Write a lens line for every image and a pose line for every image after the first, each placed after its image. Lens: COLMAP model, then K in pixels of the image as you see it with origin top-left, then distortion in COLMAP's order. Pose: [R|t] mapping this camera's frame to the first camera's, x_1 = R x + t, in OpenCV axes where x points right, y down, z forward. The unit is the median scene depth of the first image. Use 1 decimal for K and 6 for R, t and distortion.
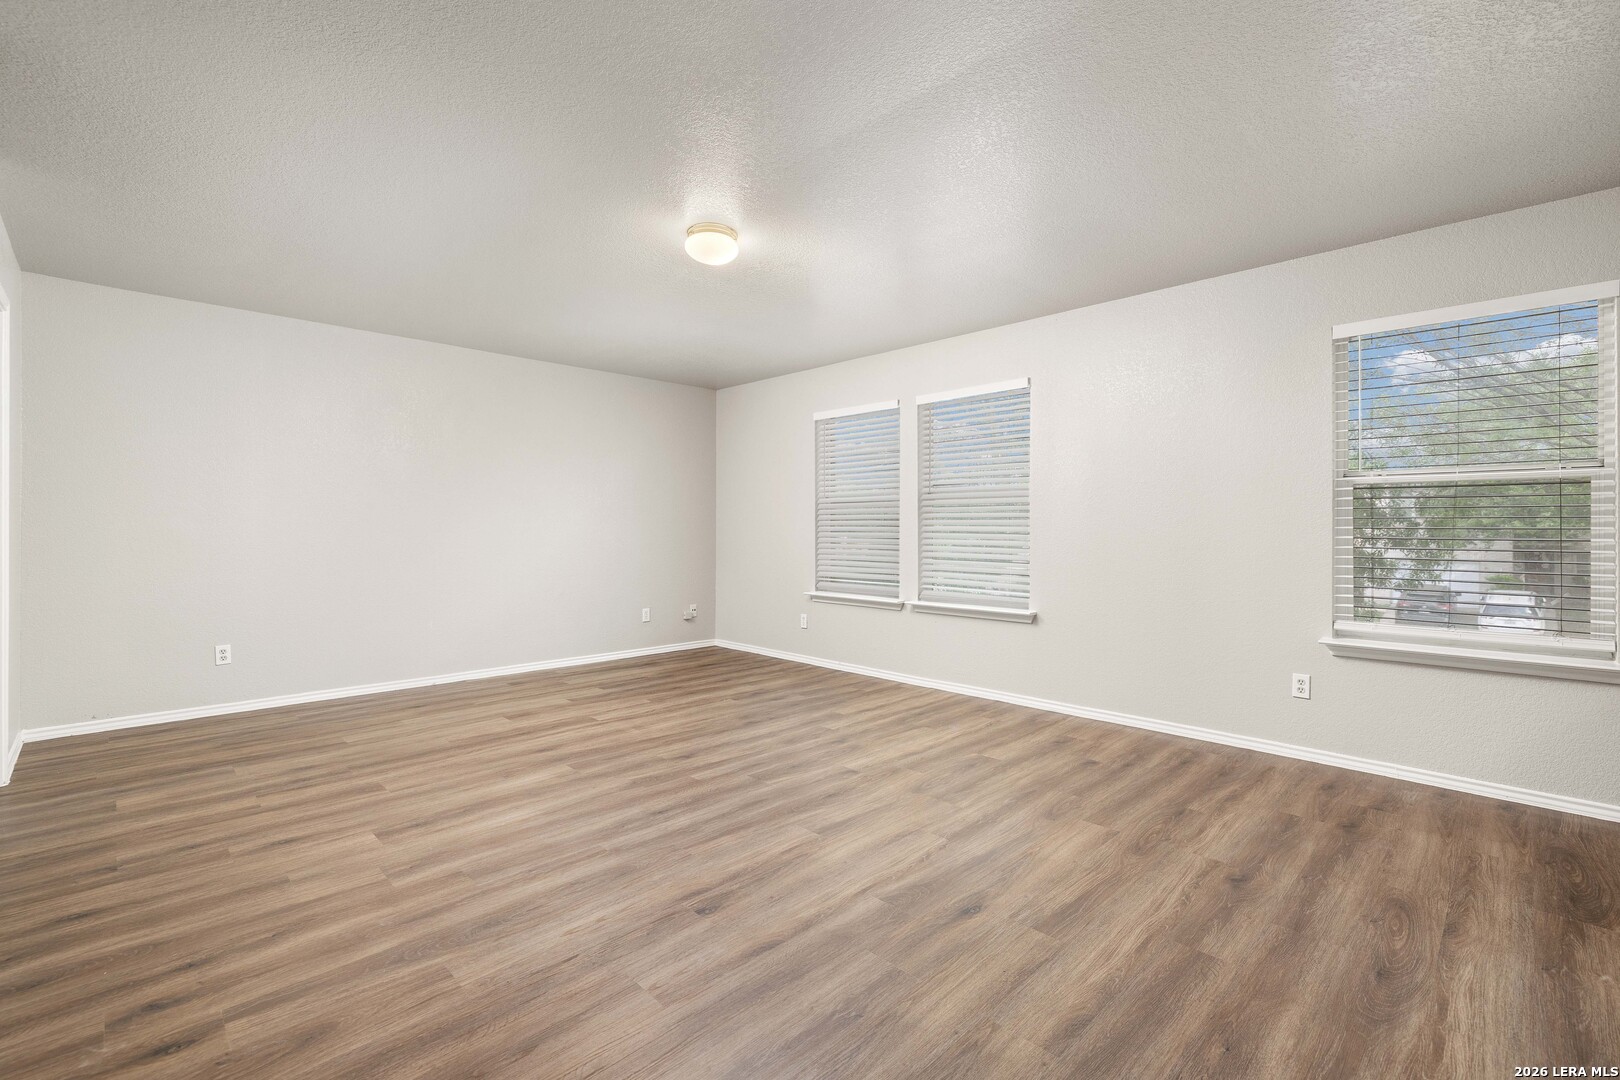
lens RADIAL K [[723.1, 0, 813.4], [0, 723.1, 517.9], [0, 0, 1]] dist [0.000870, 0.000128]
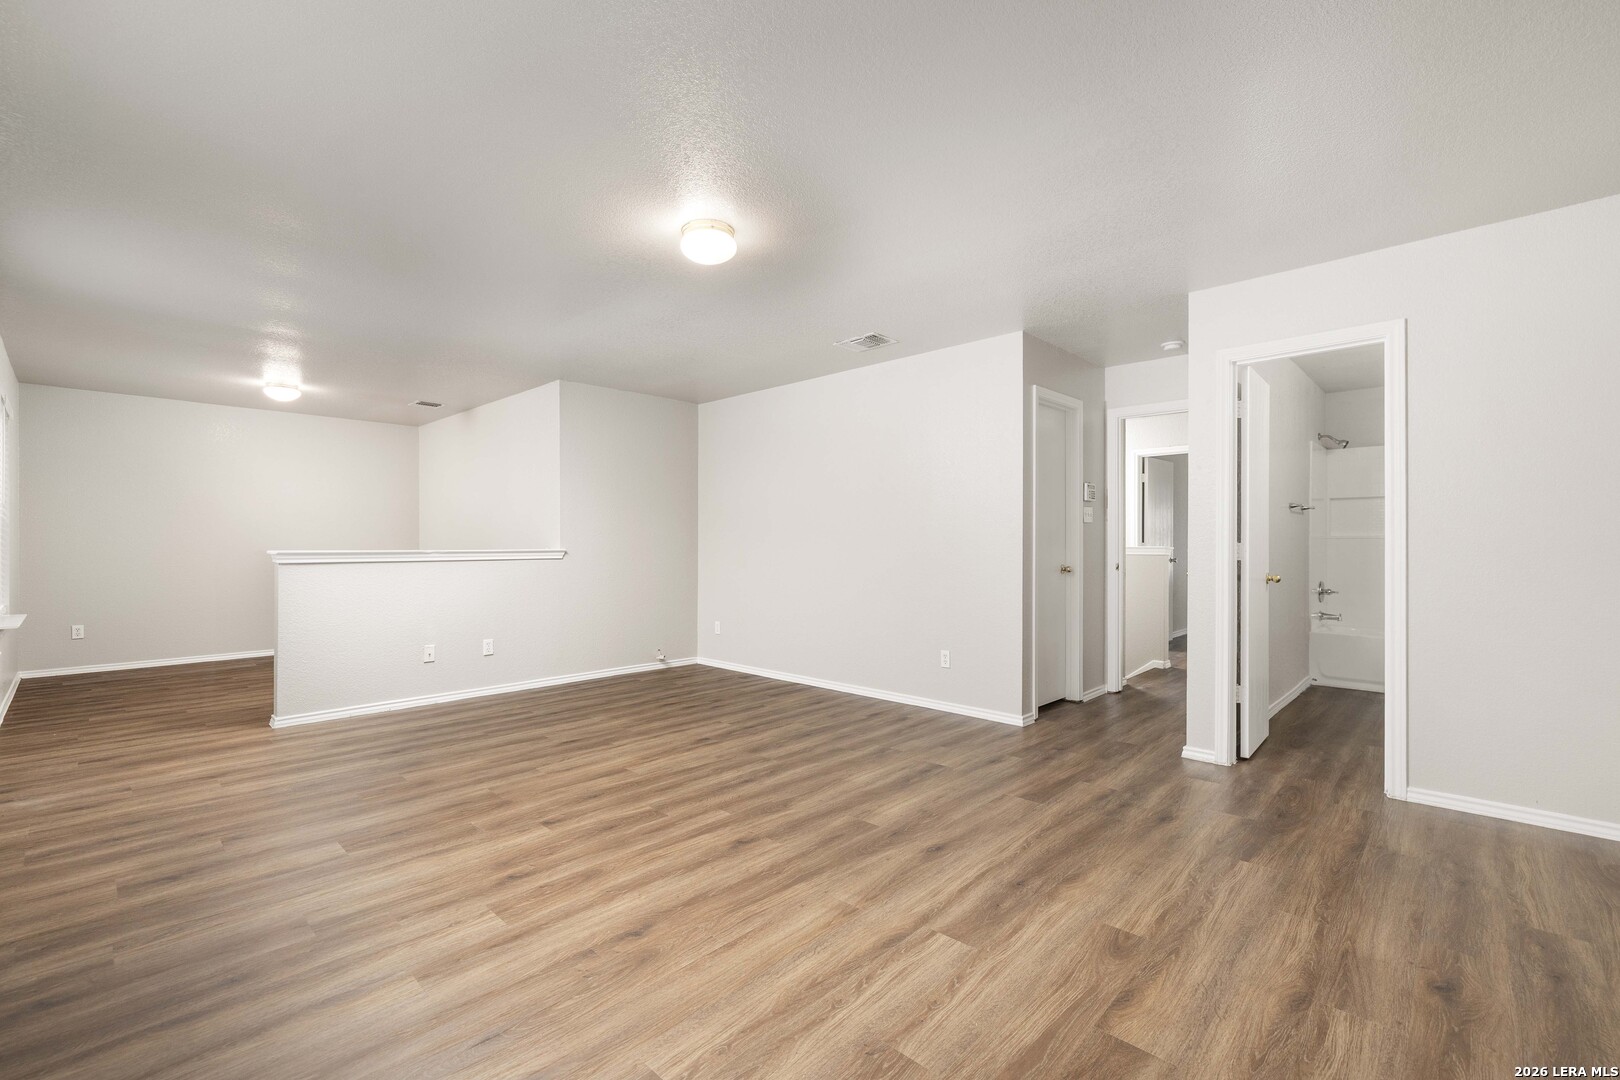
lens RADIAL K [[695.8, 0, 815.5], [0, 695.8, 540.9], [0, 0, 1]] dist [0.001487, -0.000445]
pose [[-0.999181, -0.003555, -0.040300, -0.246848], [-0.002683, 0.999762, -0.021662, 0.023761], [0.040368, -0.021536, -0.998953, 1.938666]]
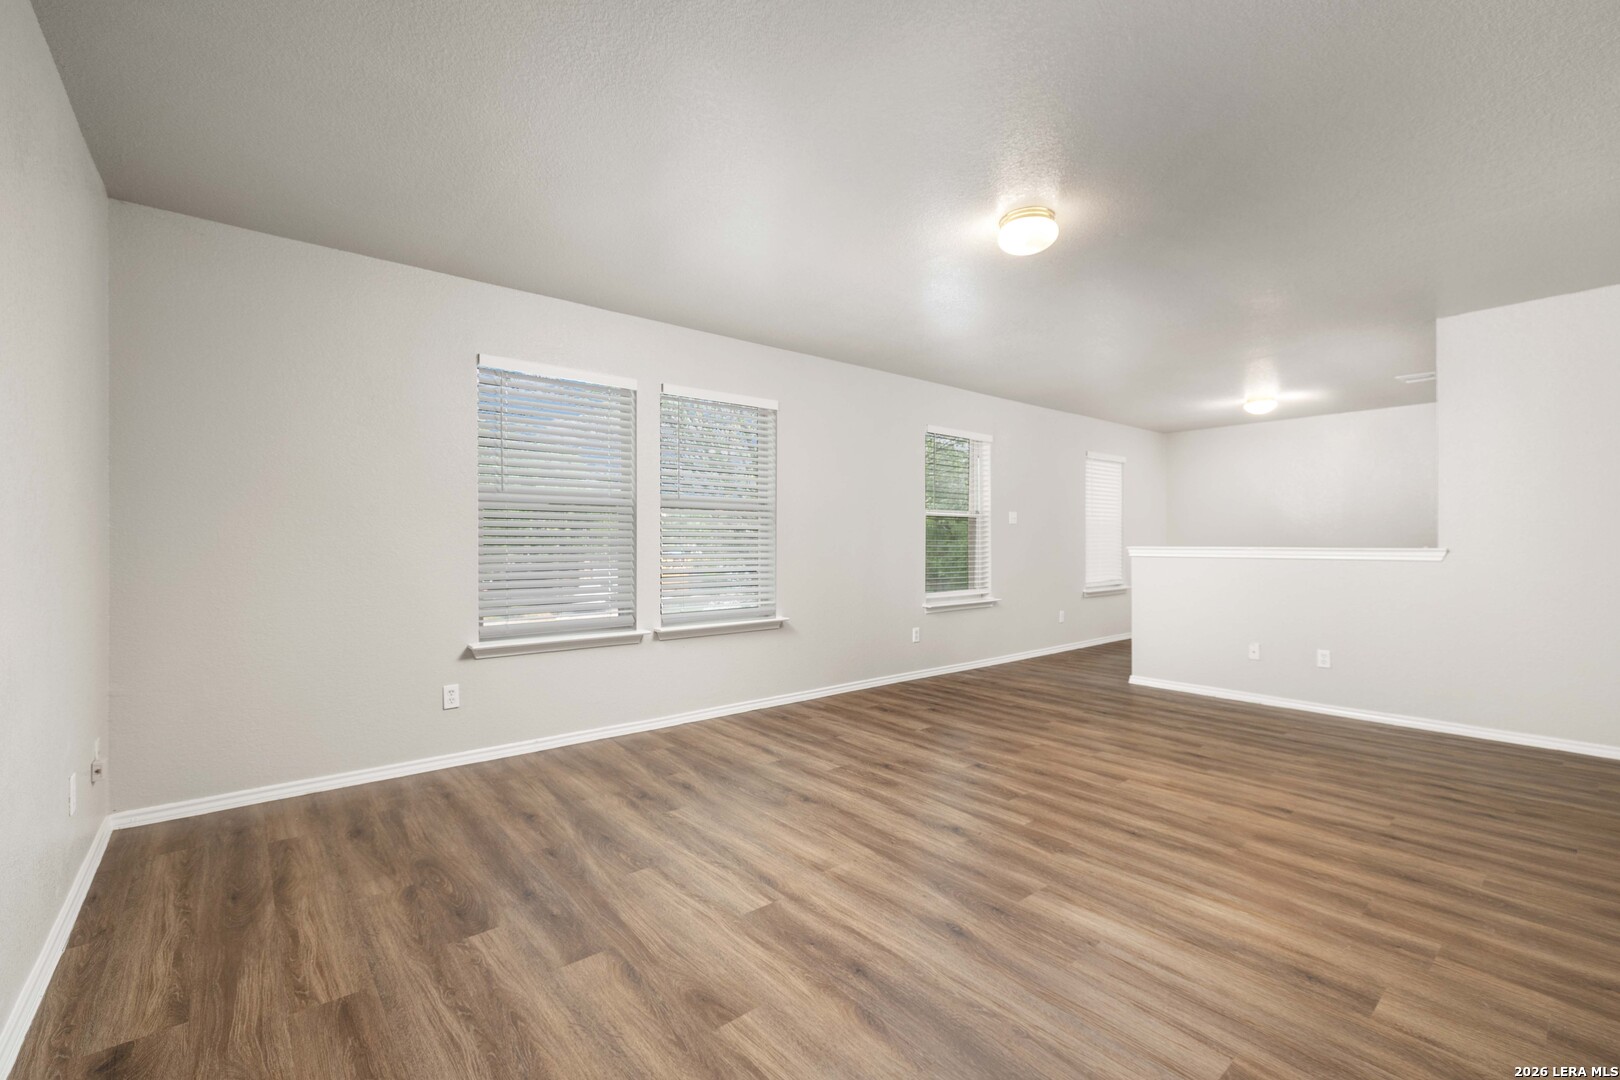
lens RADIAL K [[695.8, 0, 815.5], [0, 695.8, 540.9], [0, 0, 1]] dist [0.001487, -0.000445]
pose [[0.072246, -0.003248, 0.997382, -1.063440], [-0.017224, 0.999842, 0.004503, 0.006371], [-0.997238, -0.017504, 0.072178, 1.218861]]
